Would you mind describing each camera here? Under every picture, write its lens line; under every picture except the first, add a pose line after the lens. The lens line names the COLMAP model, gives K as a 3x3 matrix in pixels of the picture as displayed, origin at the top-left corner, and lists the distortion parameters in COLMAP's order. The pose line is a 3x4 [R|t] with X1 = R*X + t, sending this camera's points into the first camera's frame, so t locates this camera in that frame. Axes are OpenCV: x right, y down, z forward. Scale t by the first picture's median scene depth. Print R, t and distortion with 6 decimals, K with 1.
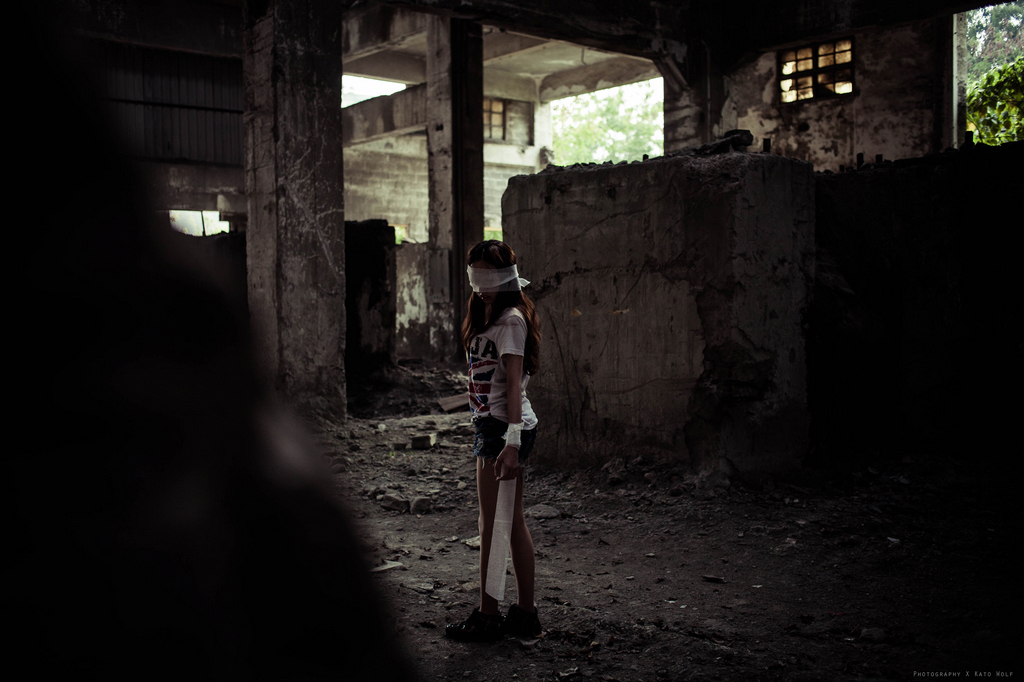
lens RADIAL K [[1088.5, 0, 526.2], [0, 1088.5, 344.8], [0, 0, 1]] dist [-0.085065, 0.130056]
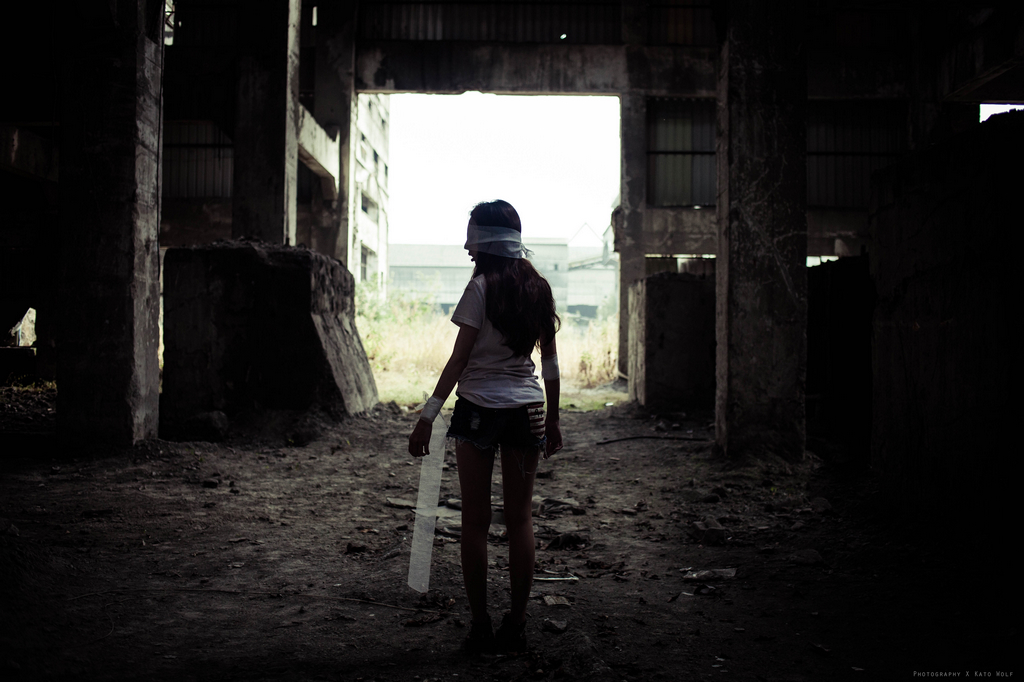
lens RADIAL K [[1088.5, 0, 526.2], [0, 1088.5, 344.8], [0, 0, 1]] dist [-0.085065, 0.130056]
pose [[0.742756, 0.009369, -0.669497, 0.283177], [-0.053600, 0.997525, -0.045505, 0.028305], [0.667414, 0.069684, 0.741420, 0.159412]]
